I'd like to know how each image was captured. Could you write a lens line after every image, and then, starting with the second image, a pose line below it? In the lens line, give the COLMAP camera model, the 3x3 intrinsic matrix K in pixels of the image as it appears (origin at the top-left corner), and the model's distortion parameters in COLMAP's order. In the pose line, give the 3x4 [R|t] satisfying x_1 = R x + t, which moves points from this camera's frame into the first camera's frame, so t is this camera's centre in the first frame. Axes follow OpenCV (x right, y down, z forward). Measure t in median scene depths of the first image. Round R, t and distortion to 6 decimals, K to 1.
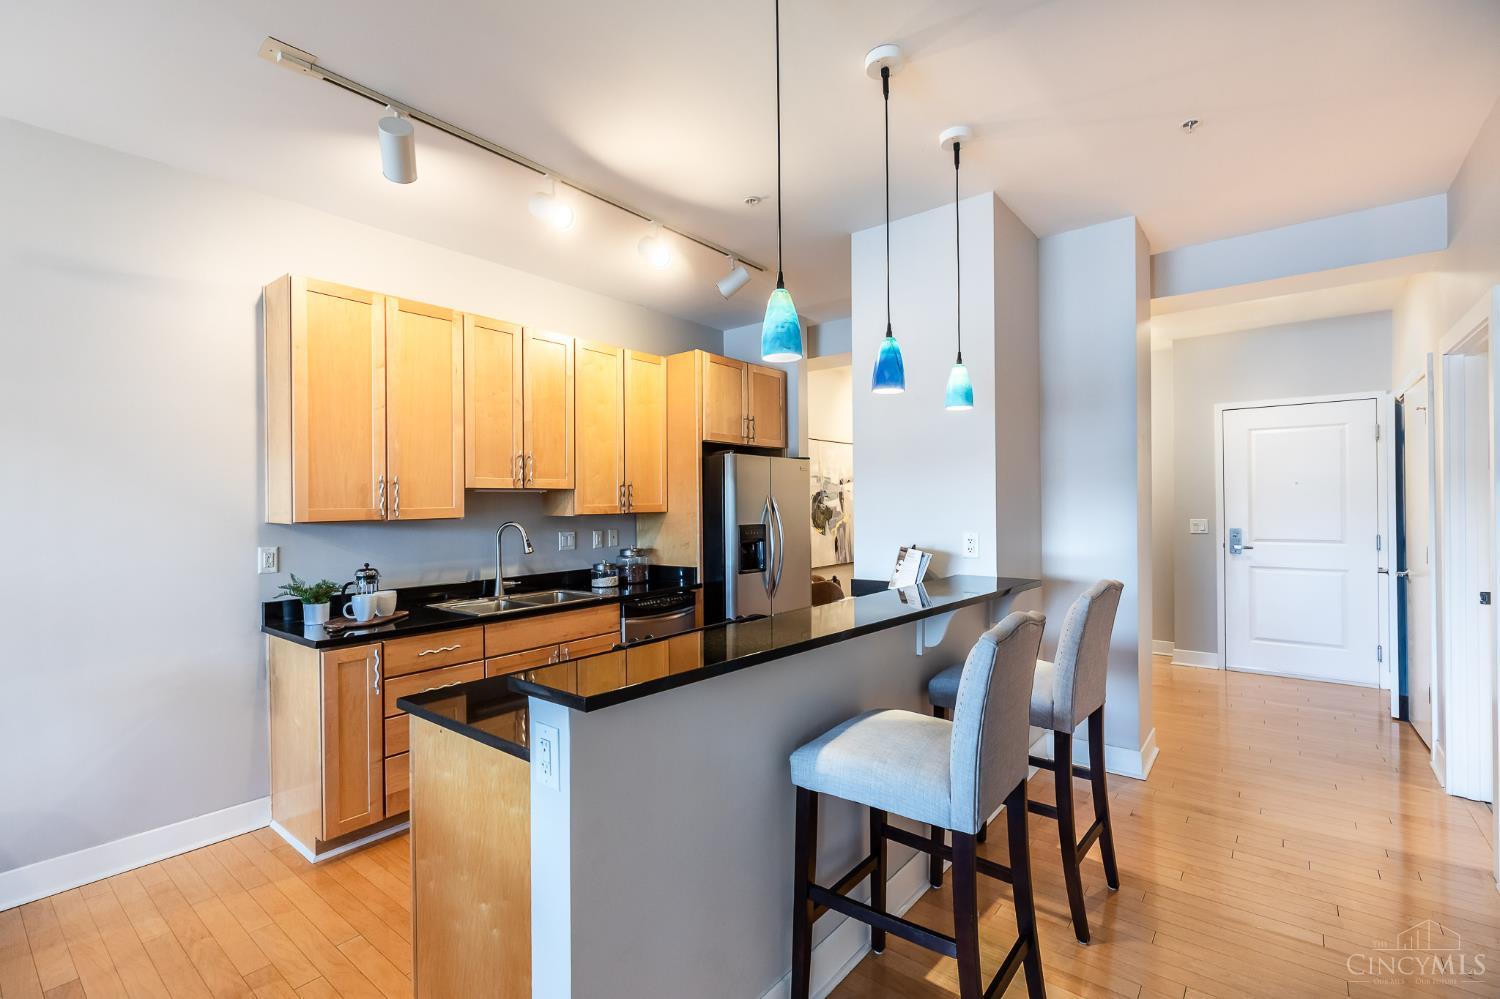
lens RADIAL K [[674.0, 0, 747.8], [0, 674.0, 498.7], [0, 0, 1]] dist [0.000629, -0.000514]
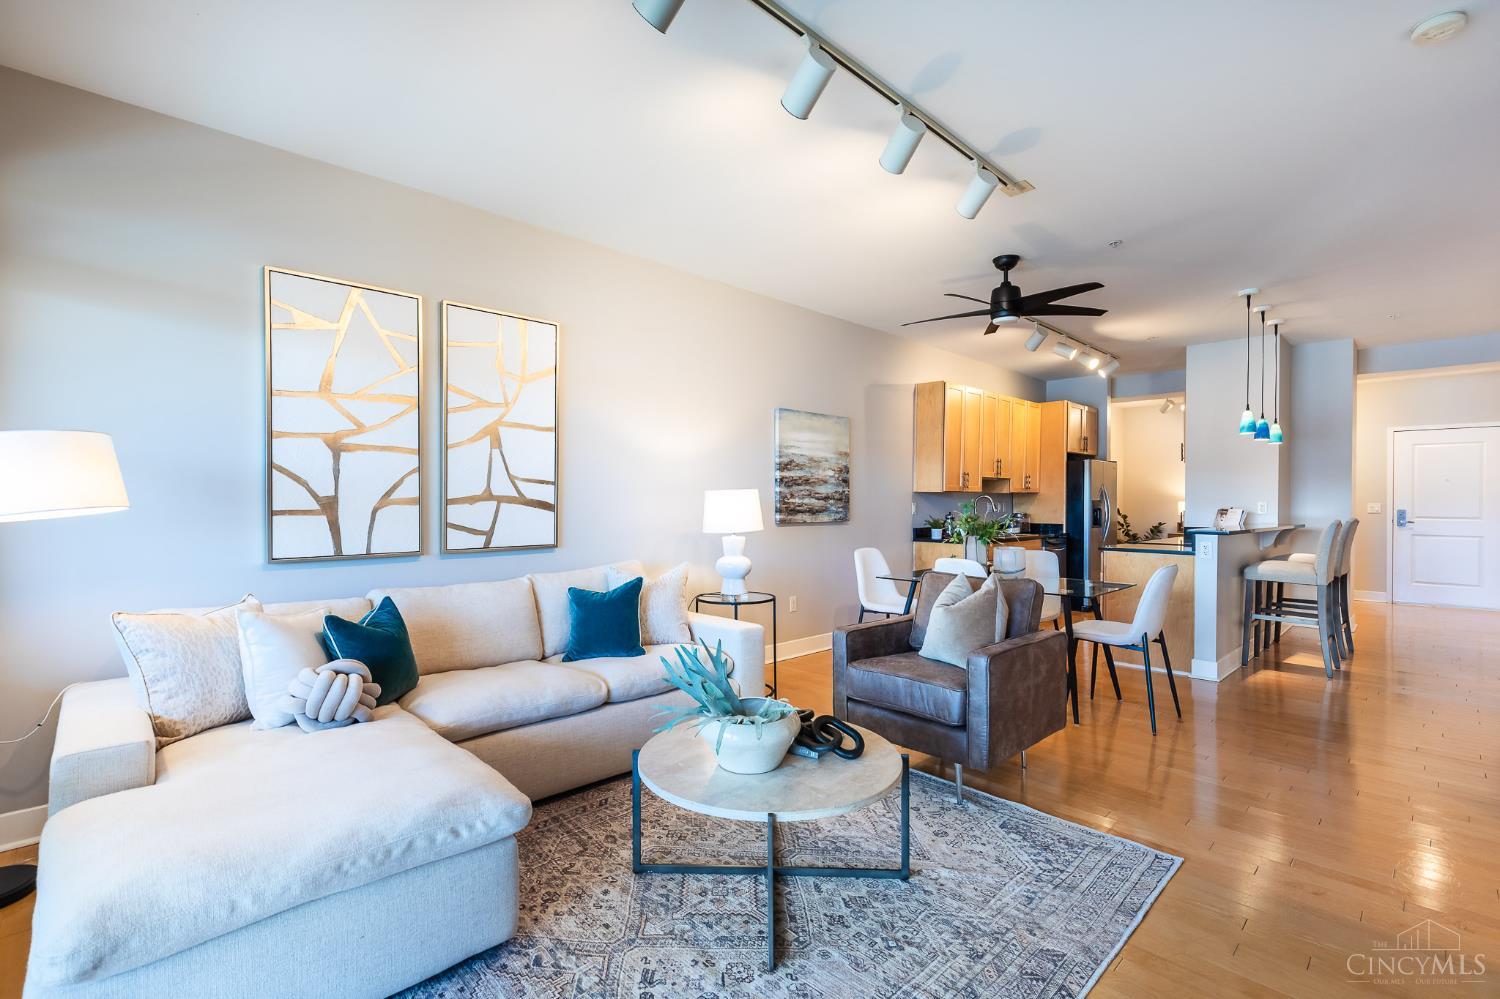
lens RADIAL K [[674.0, 0, 741.2], [0, 674.0, 497.0], [0, 0, 1]] dist [0.000629, -0.000514]
pose [[0.991459, 0.014178, -0.129642, -0.890723], [-0.013690, 0.999895, 0.004655, 0.045359], [0.129695, -0.002840, 0.991550, -1.121149]]
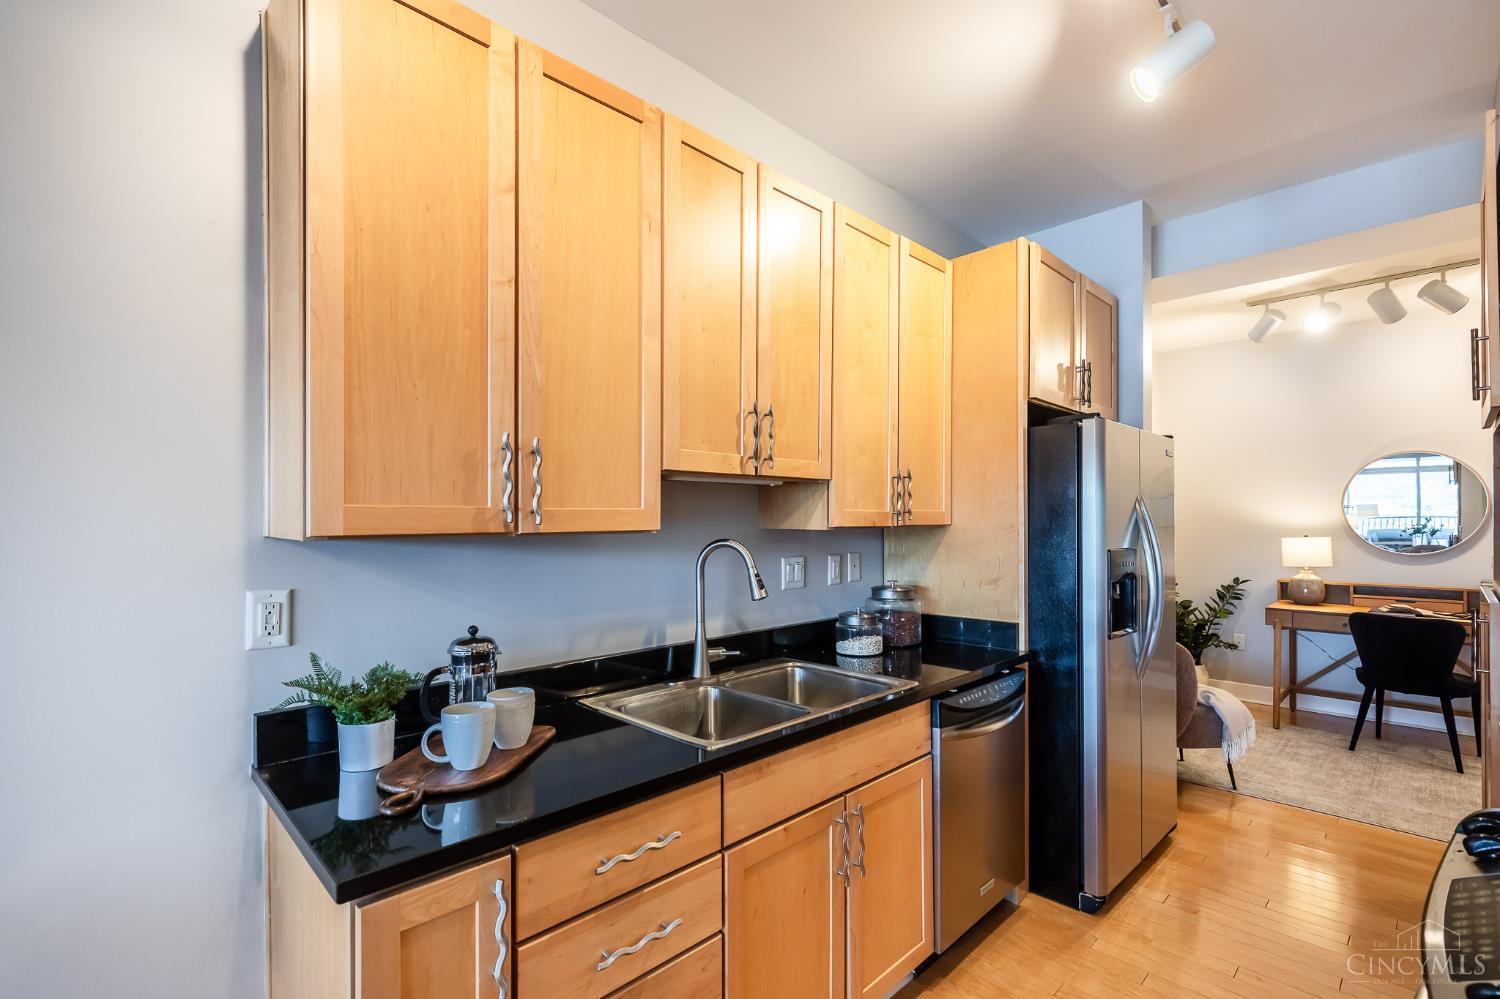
lens RADIAL K [[674.0, 0, 739.7], [0, 674.0, 514.7], [0, 0, 1]] dist [0.000629, -0.000514]
pose [[0.991877, 0.007292, -0.126994, -0.307251], [-0.007437, 0.999972, -0.000668, 0.017211], [0.126986, 0.001607, 0.991903, 0.532451]]
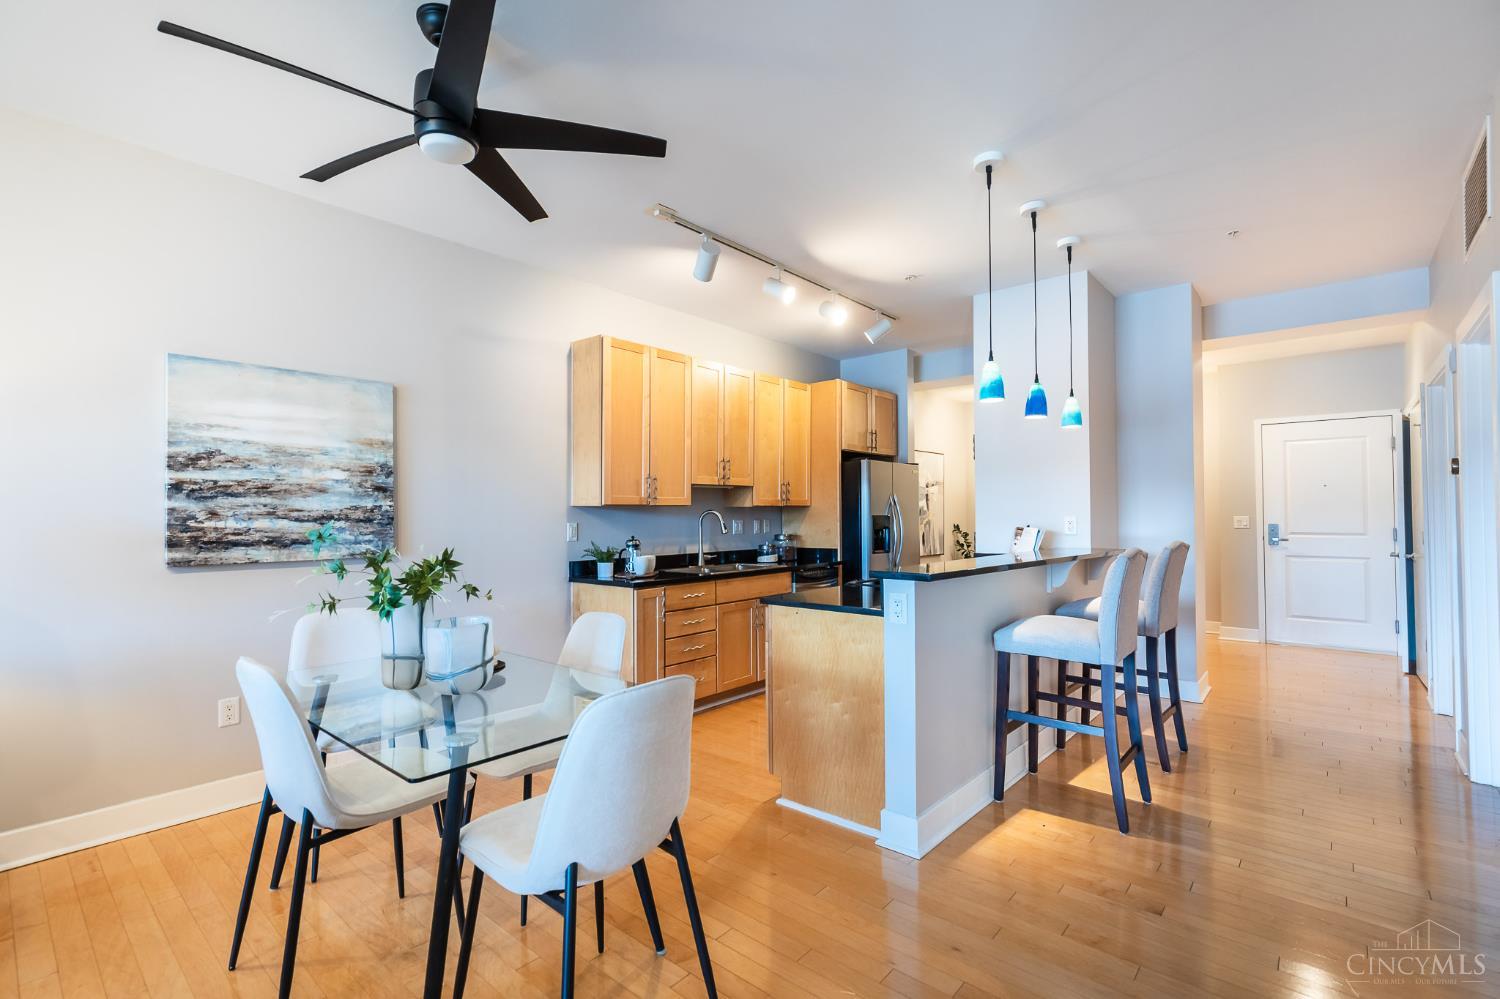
lens RADIAL K [[674.0, 0, 743.8], [0, 674.0, 498.4], [0, 0, 1]] dist [0.000629, -0.000514]
pose [[0.998951, 0.003814, -0.045641, -0.253998], [-0.004588, 0.999847, -0.016871, 0.037758], [0.045570, 0.017063, 0.998815, -0.377286]]
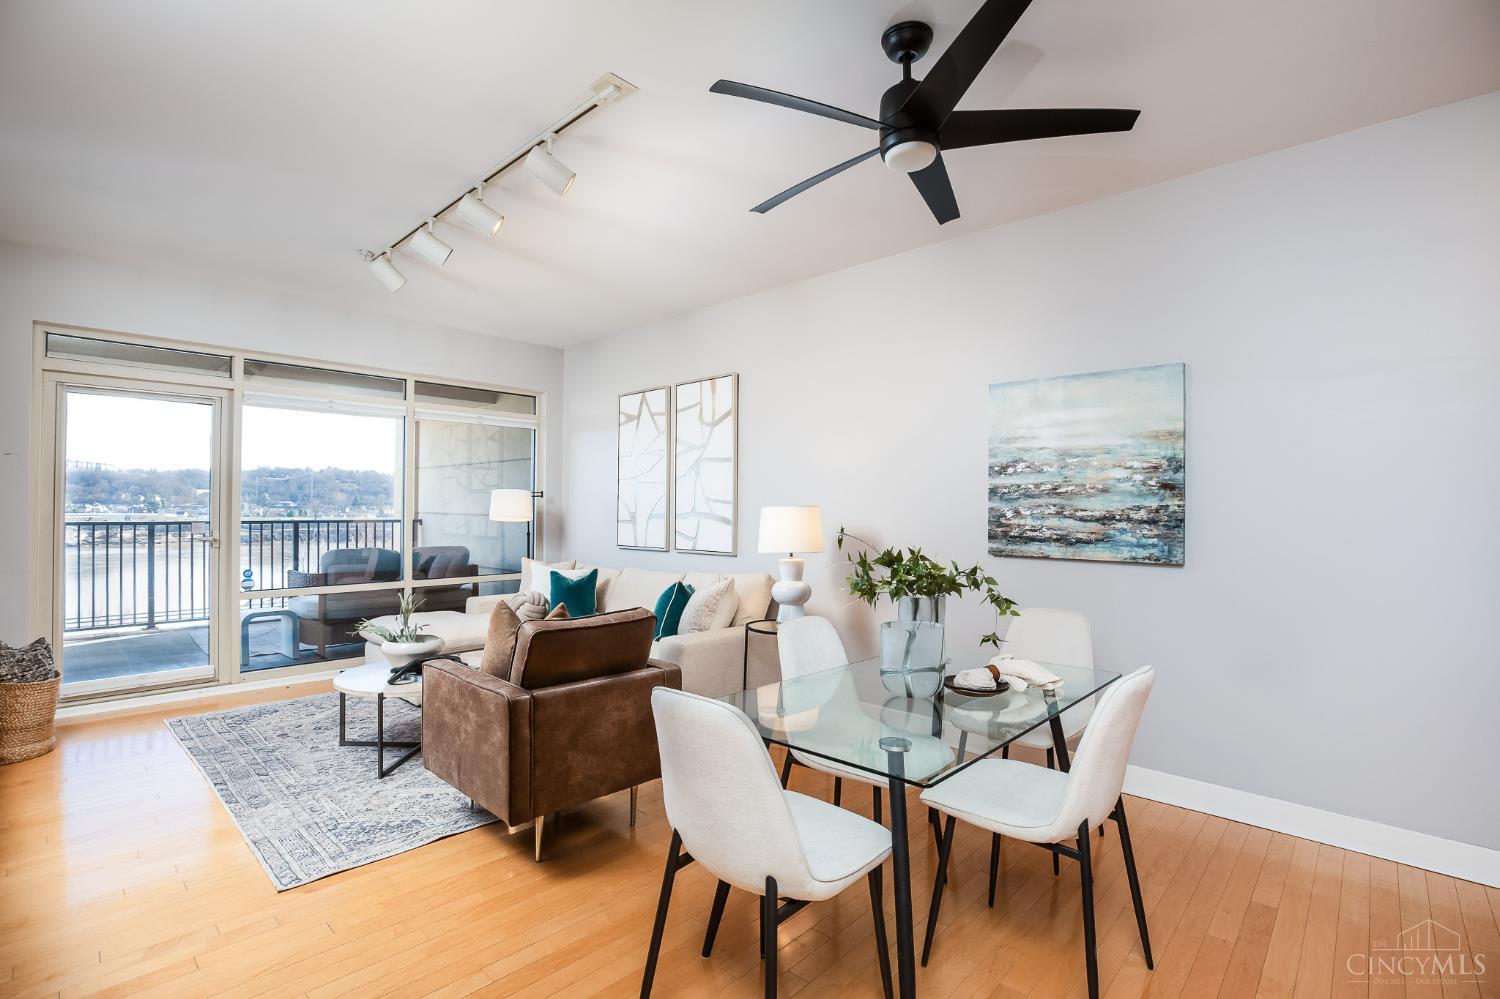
lens RADIAL K [[674.0, 0, 722.3], [0, 674.0, 507.5], [0, 0, 1]] dist [0.000629, -0.000514]
pose [[-0.089031, 0.011896, -0.995958, 0.085067], [0.003633, 0.999926, 0.011618, 0.024414], [0.996022, -0.002584, -0.089068, 0.107088]]
